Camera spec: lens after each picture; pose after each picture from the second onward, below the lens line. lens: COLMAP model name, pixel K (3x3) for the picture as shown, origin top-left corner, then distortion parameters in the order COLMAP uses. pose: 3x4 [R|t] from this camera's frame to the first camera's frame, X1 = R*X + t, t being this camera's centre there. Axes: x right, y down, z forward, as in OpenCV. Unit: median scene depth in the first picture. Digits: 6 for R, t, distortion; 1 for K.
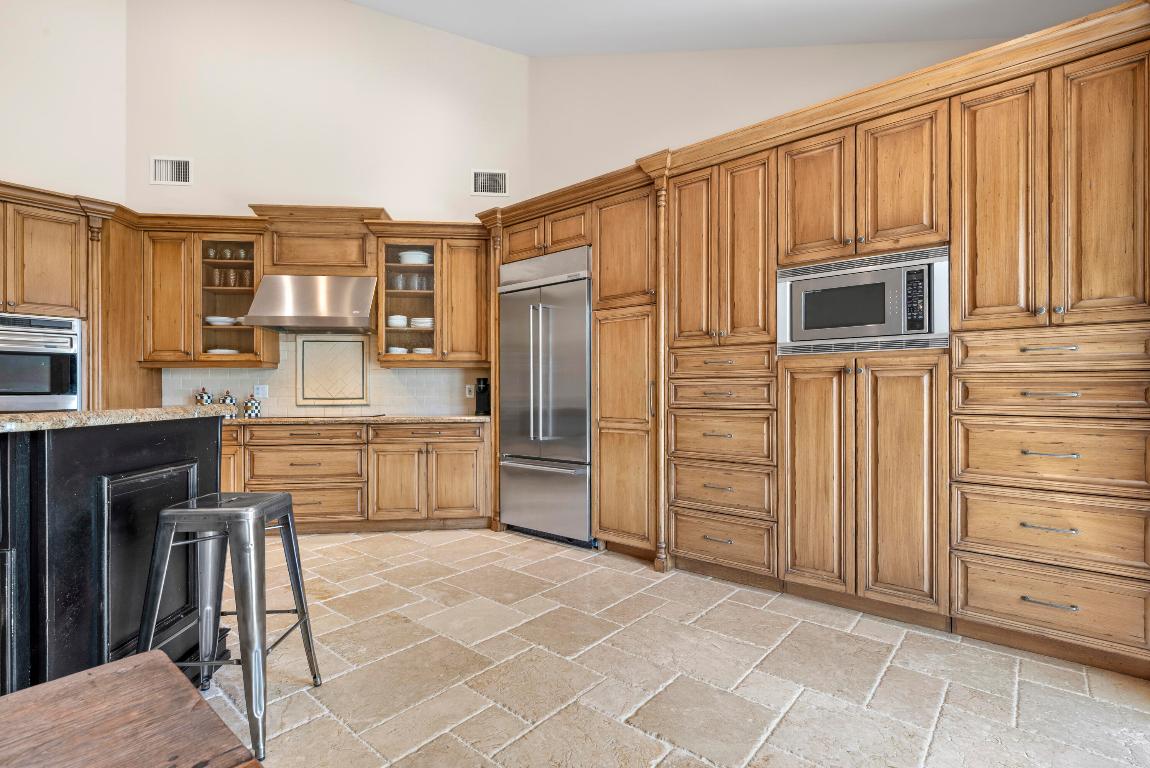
lens RADIAL K [[533.6, 0, 579.1], [0, 533.6, 388.4], [0, 0, 1]] dist [-0.000024, -0.000073]
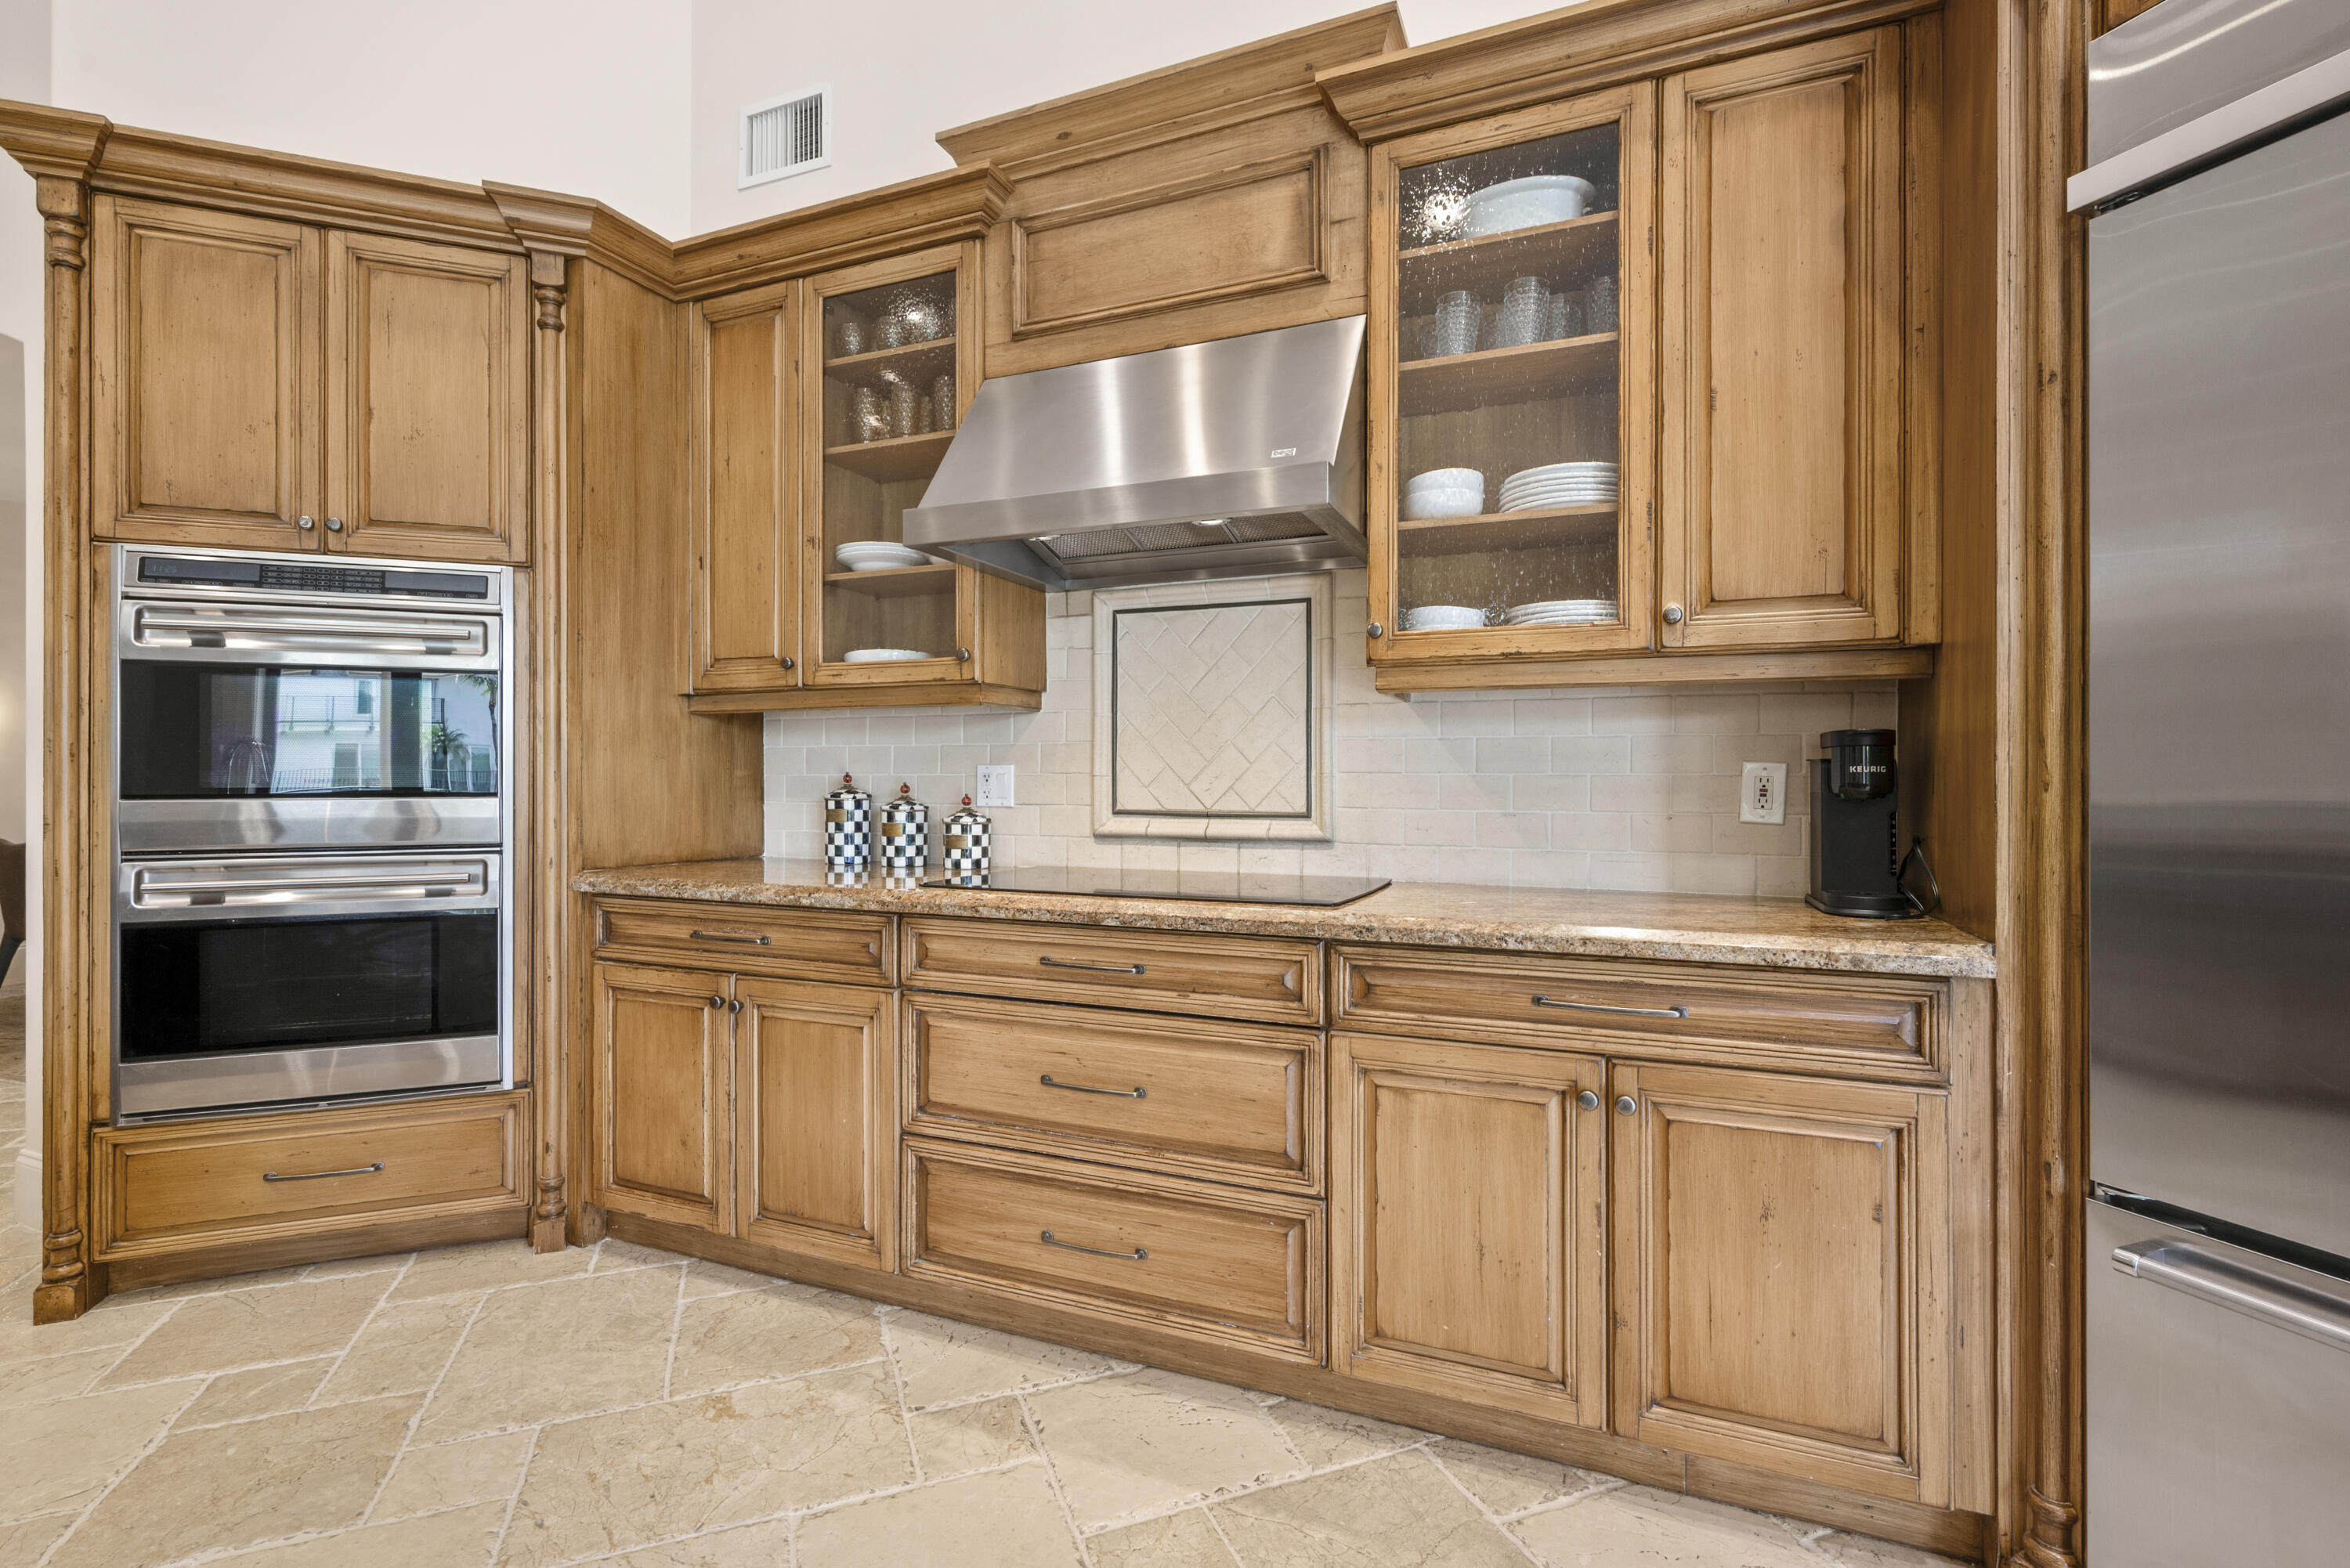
lens RADIAL K [[1032.8, 0, 1175.0], [0, 1032.8, 784.0], [0, 0, 1]] dist [0.000531, -0.000049]
pose [[0.873692, 0.008819, -0.486399, -0.245171], [-0.000799, 0.999860, 0.016693, -0.005871], [0.486479, -0.014196, 0.873577, 0.597445]]
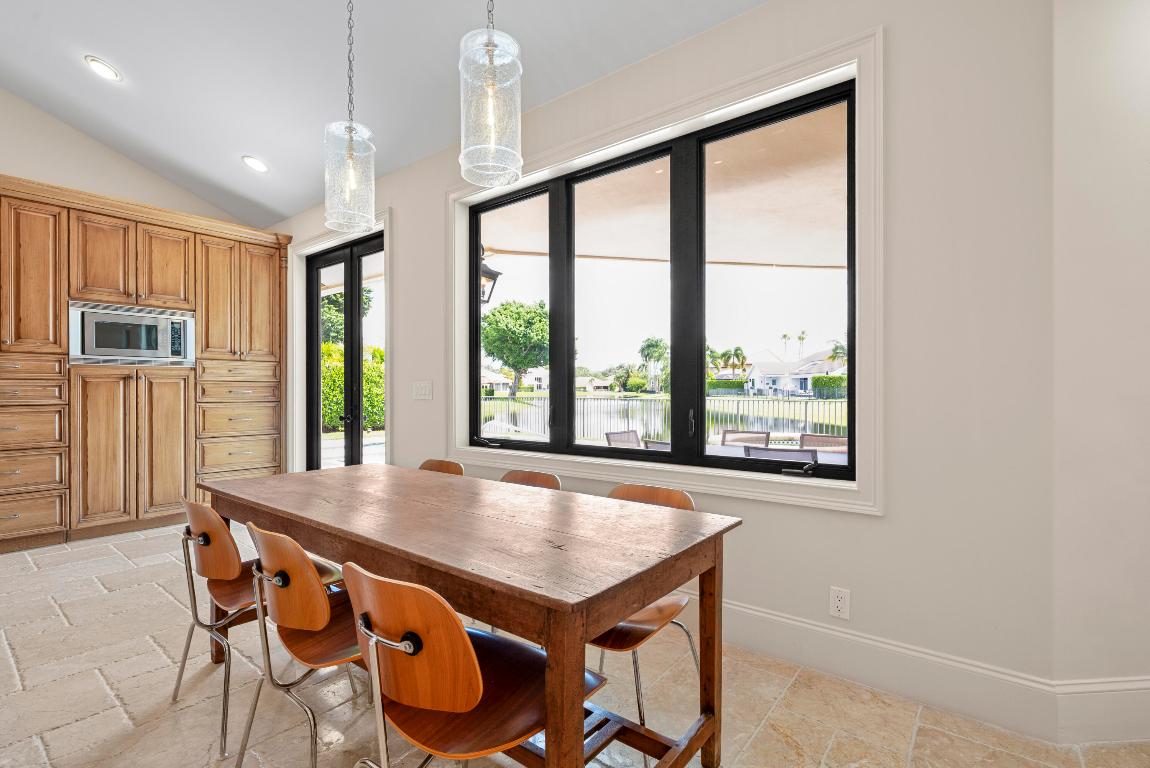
lens RADIAL K [[523.8, 0, 588.4], [0, 523.8, 391.1], [0, 0, 1]] dist [-0.003368, -0.000811]
pose [[-0.038890, -0.000862, 0.999243, -0.684556], [-0.001735, 0.999998, 0.000796, 0.002111], [-0.999242, -0.001703, -0.038892, -0.176279]]
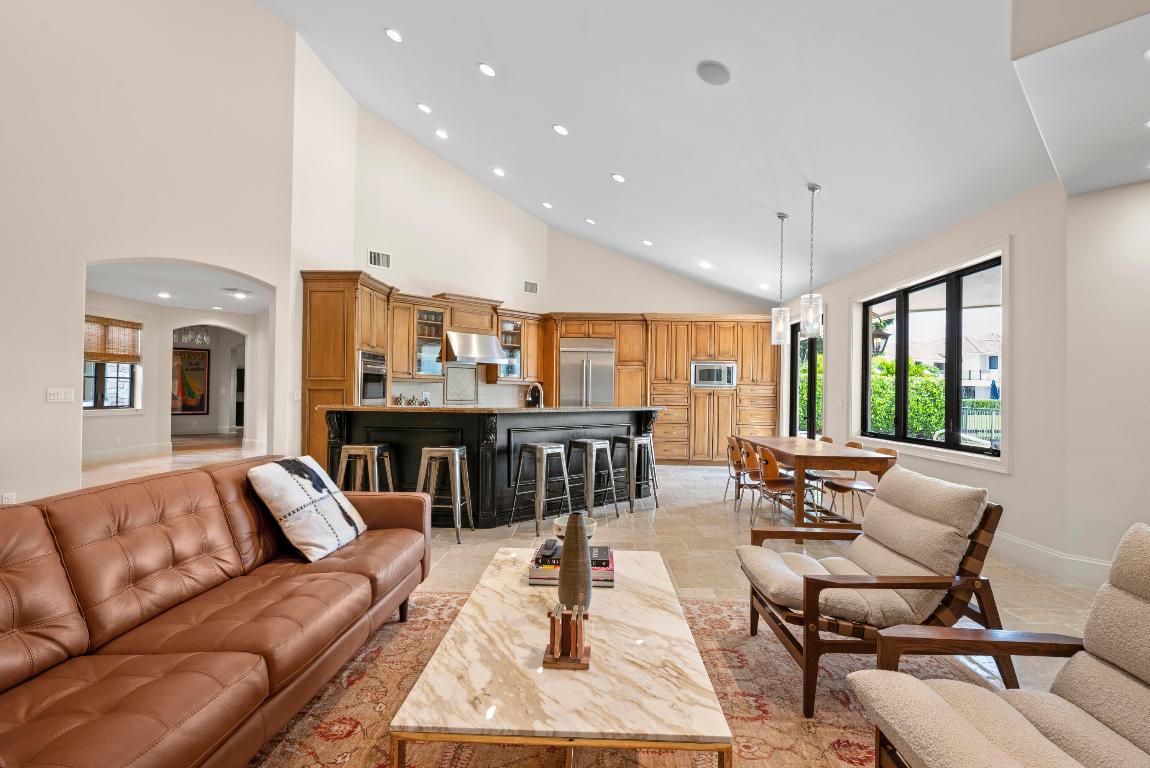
lens RADIAL K [[533.6, 0, 579.1], [0, 533.6, 388.4], [0, 0, 1]] dist [-0.000024, -0.000073]
pose [[0.787210, 0.019314, 0.616383, -1.426770], [-0.020041, 0.999783, -0.005732, -0.020770], [-0.616360, -0.007841, 0.787426, -0.728696]]
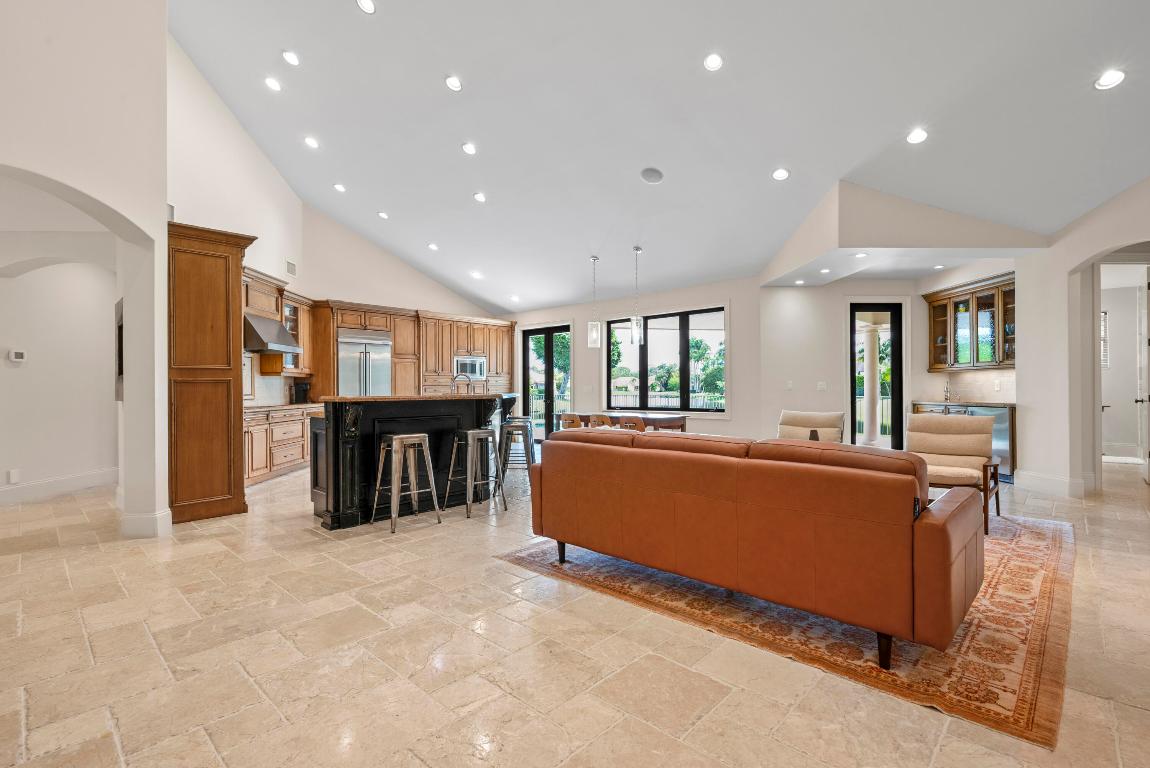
lens RADIAL K [[519.1, 0, 573.4], [0, 519.1, 391.9], [0, 0, 1]] dist [0.002514, 0.000337]
pose [[0.067985, -0.002773, 0.997682, -2.107166], [0.001848, 0.999995, 0.002654, 0.008591], [-0.997685, 0.001663, 0.067990, -0.024147]]
